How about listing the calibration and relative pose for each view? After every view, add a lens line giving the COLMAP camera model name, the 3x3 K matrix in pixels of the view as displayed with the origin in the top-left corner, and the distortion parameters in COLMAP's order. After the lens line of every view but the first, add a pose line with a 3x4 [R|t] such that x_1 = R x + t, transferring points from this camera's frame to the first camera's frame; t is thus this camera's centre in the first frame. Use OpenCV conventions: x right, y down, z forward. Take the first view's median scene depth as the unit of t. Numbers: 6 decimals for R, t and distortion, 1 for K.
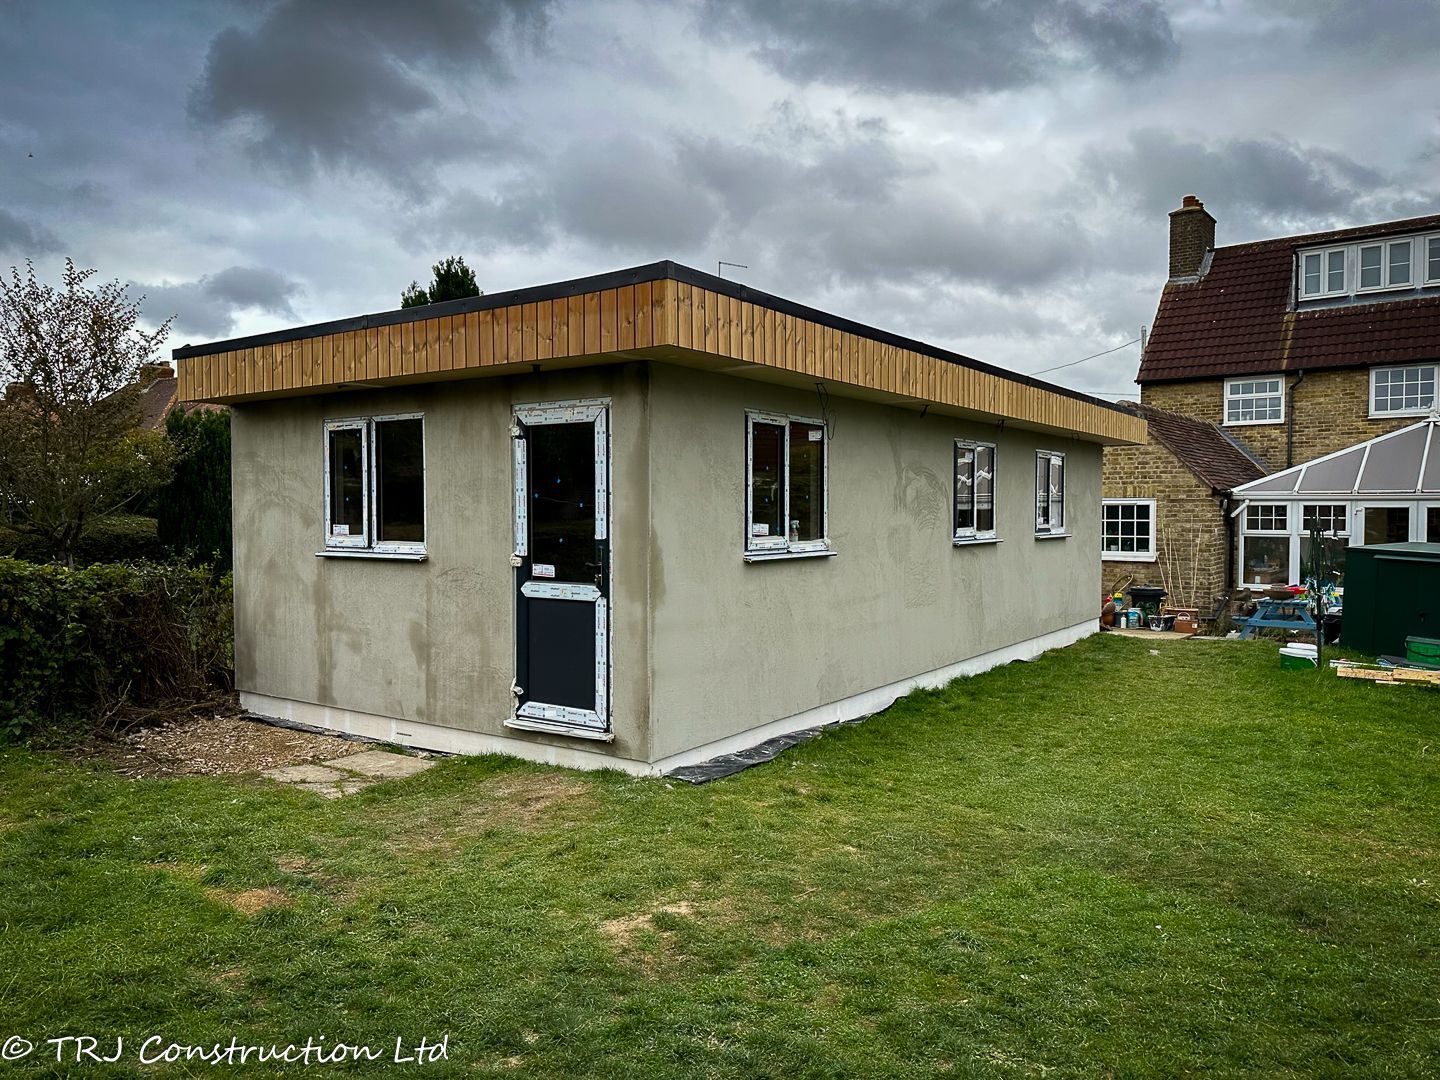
lens RADIAL K [[1013.8, 0, 719.8], [0, 1013.8, 532.6], [0, 0, 1]] dist [0.047902, -0.059922]
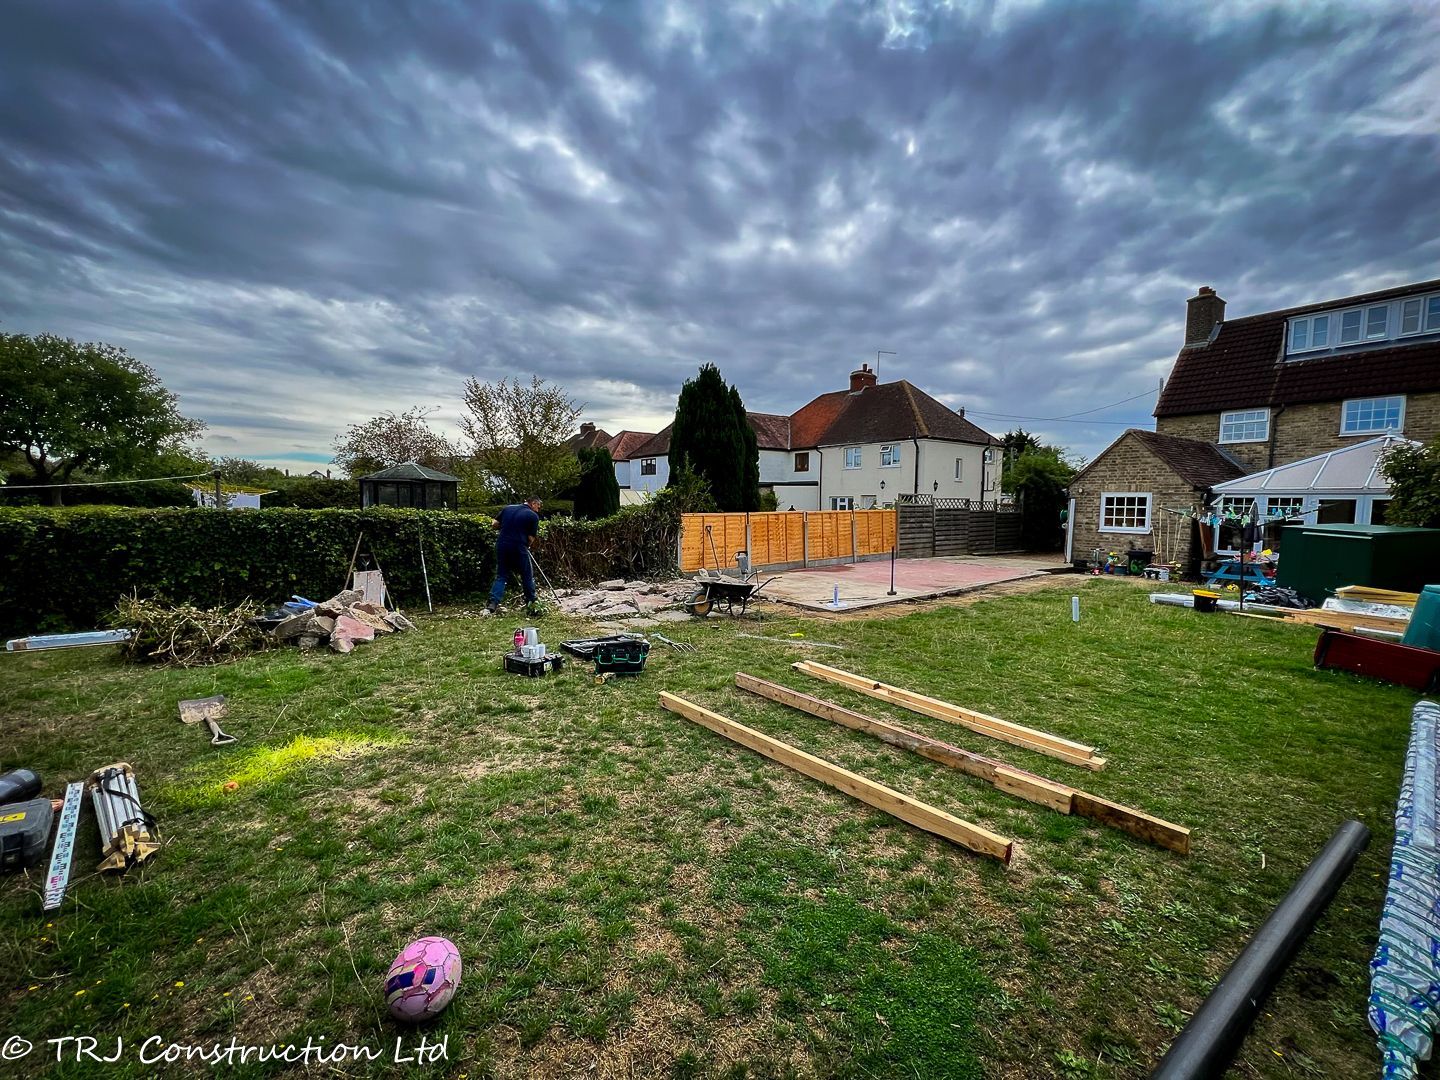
lens RADIAL K [[575.8, 0, 719.0], [0, 575.8, 541.6], [0, 0, 1]] dist [-0.002332, 0.000299]
pose [[0.956993, 0.026589, -0.288889, 0.057238], [-0.011727, 0.998523, 0.053056, 0.001655], [0.289873, -0.047387, 0.955891, -0.014993]]
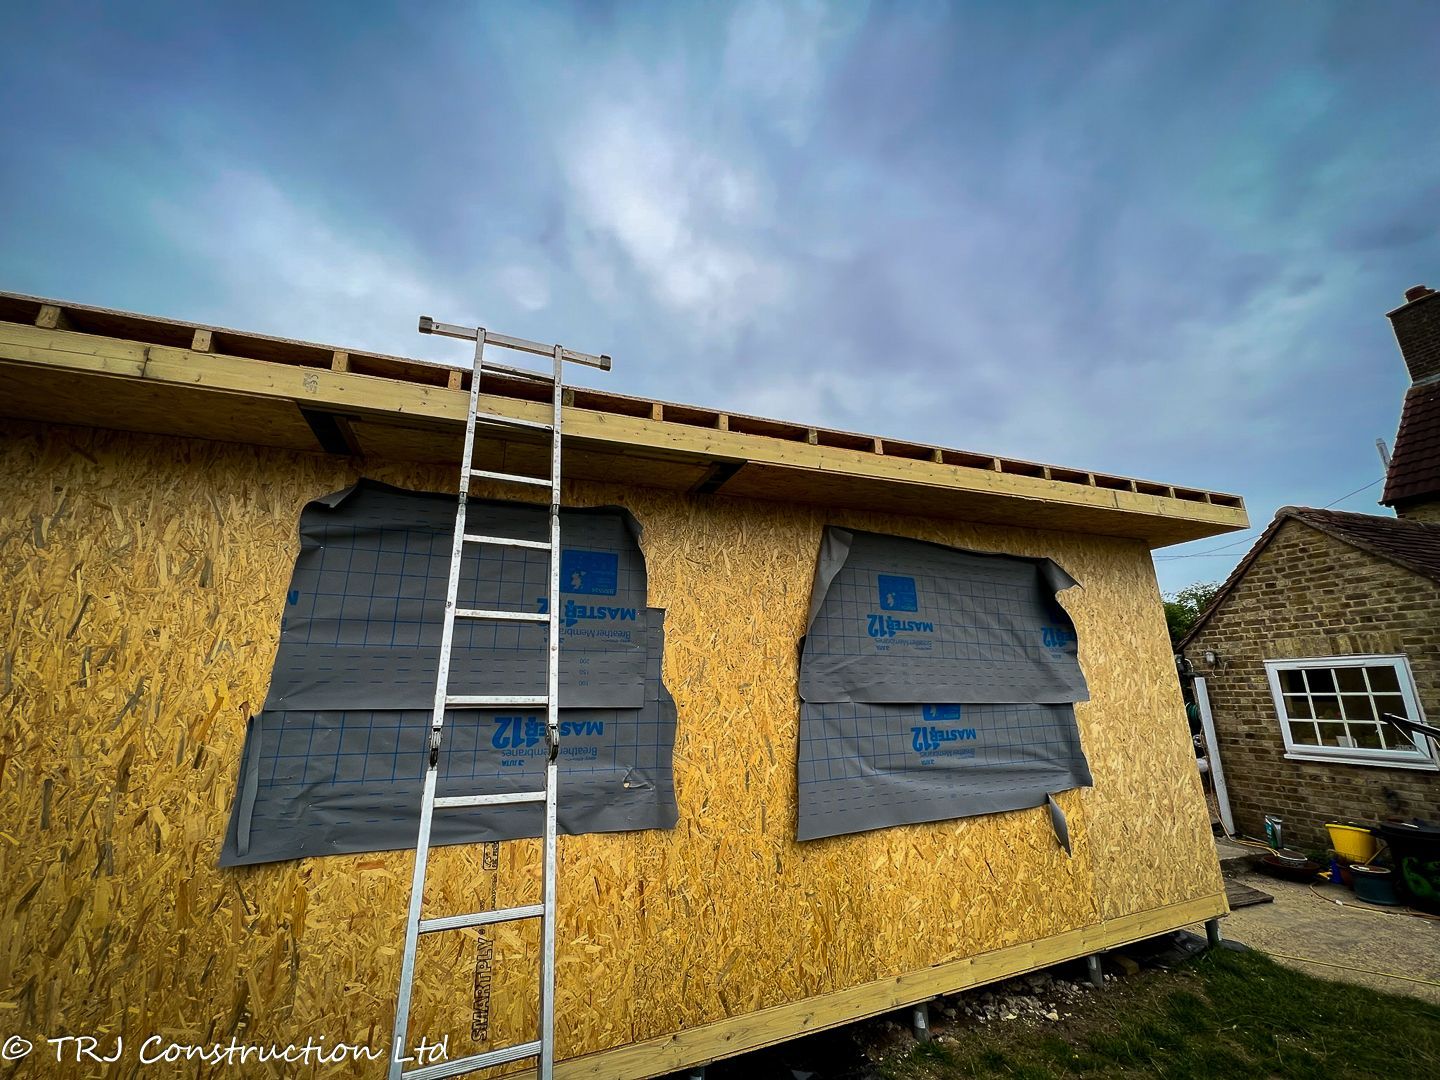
lens RADIAL K [[575.8, 0, 723.0], [0, 575.8, 542.7], [0, 0, 1]] dist [-0.002332, 0.000299]
pose [[0.839371, -0.156273, -0.520610, 0.281635], [0.013348, 0.963418, -0.267671, -0.012261], [0.543394, 0.217727, 0.810751, 0.510790]]
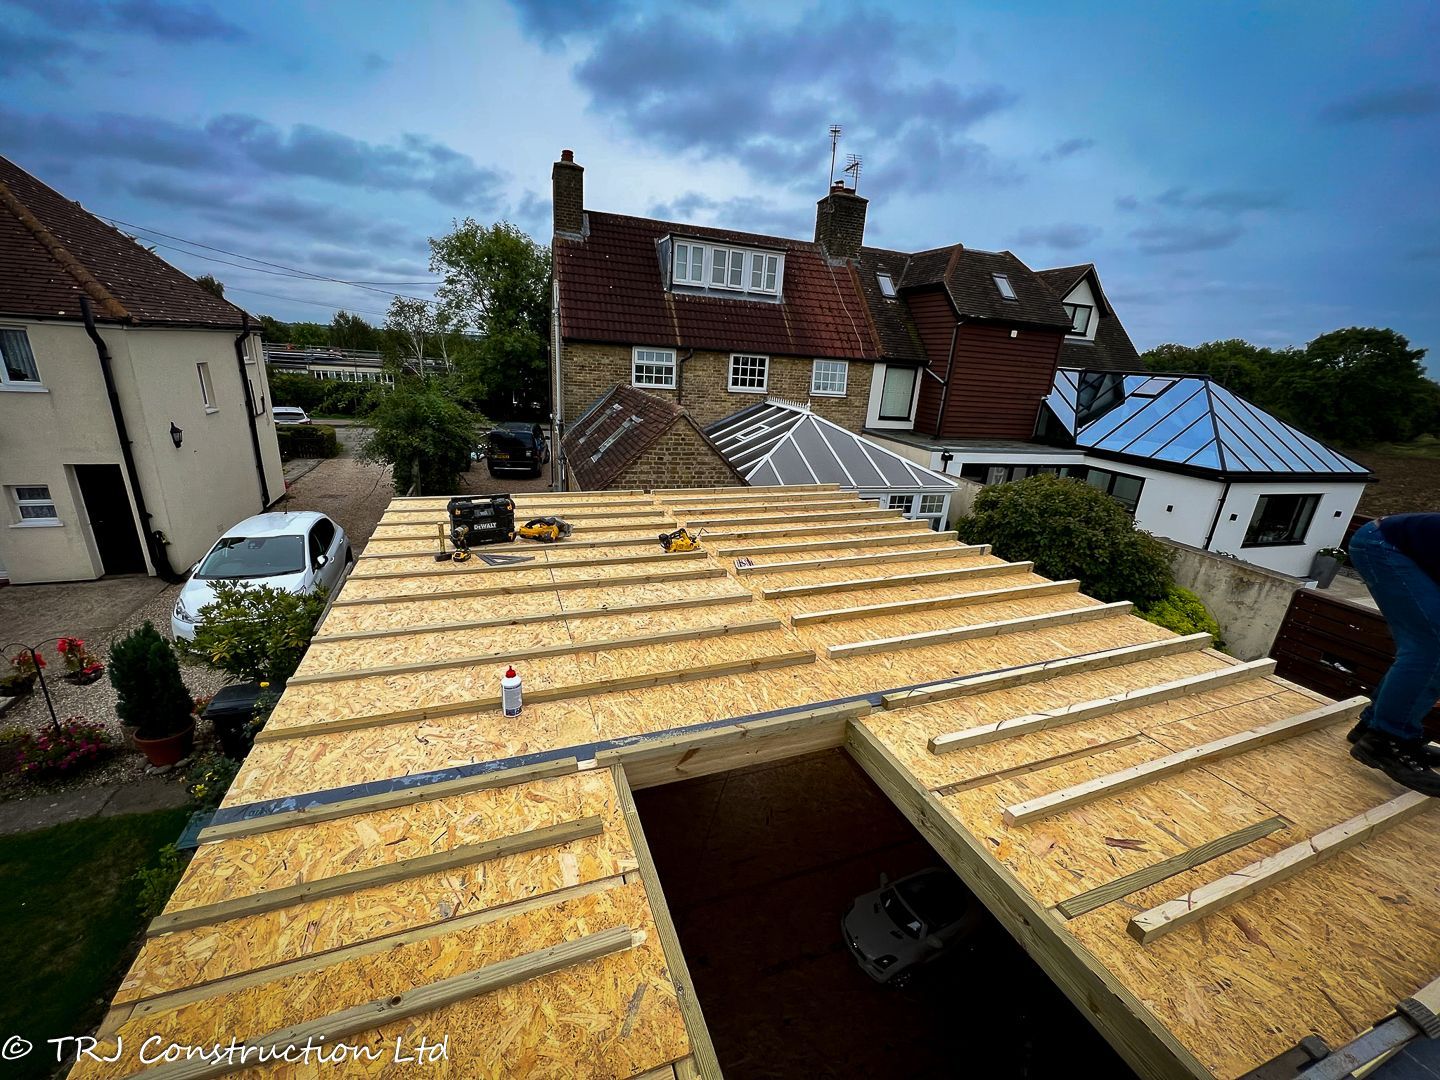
lens RADIAL K [[575.8, 0, 722.2], [0, 575.8, 544.4], [0, 0, 1]] dist [-0.002332, 0.000299]
pose [[0.550056, -0.220122, 0.805596, -0.048552], [-0.049116, 0.954441, 0.294329, -0.170145], [-0.833682, -0.201465, 0.514184, 0.676143]]
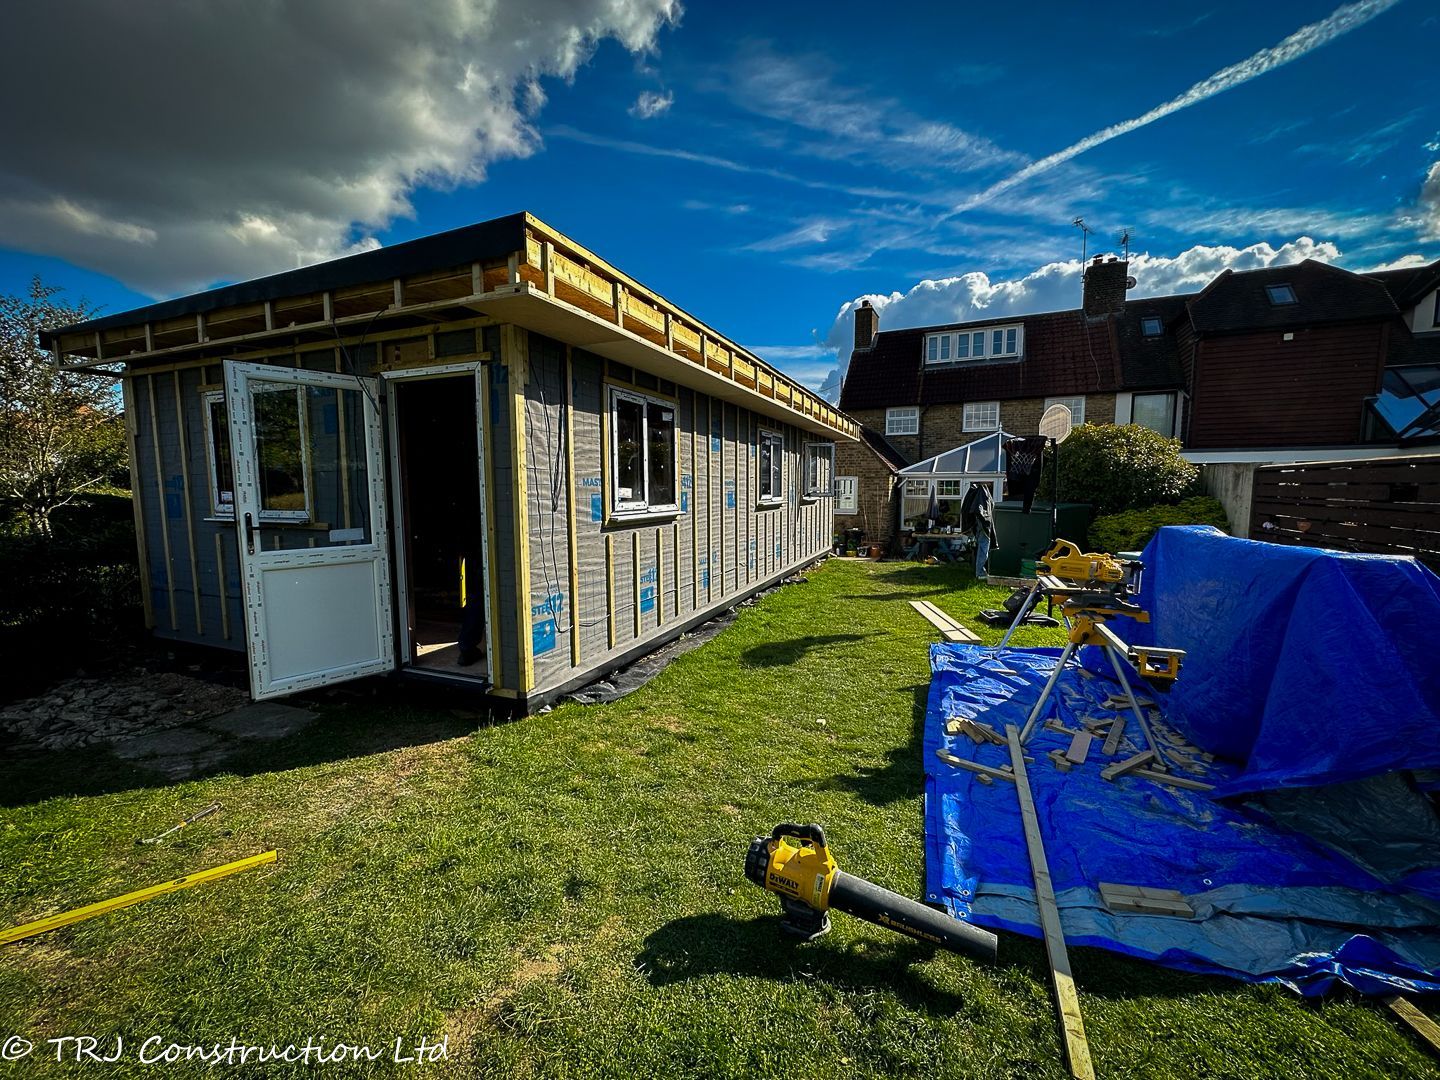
lens RADIAL K [[575.8, 0, 719.9], [0, 575.8, 538.4], [0, 0, 1]] dist [-0.002332, 0.000299]
pose [[0.975059, -0.022547, 0.220798, -0.000466], [0.007697, 0.997663, 0.067887, 0.001850], [-0.221812, -0.064494, 0.972954, 0.131753]]
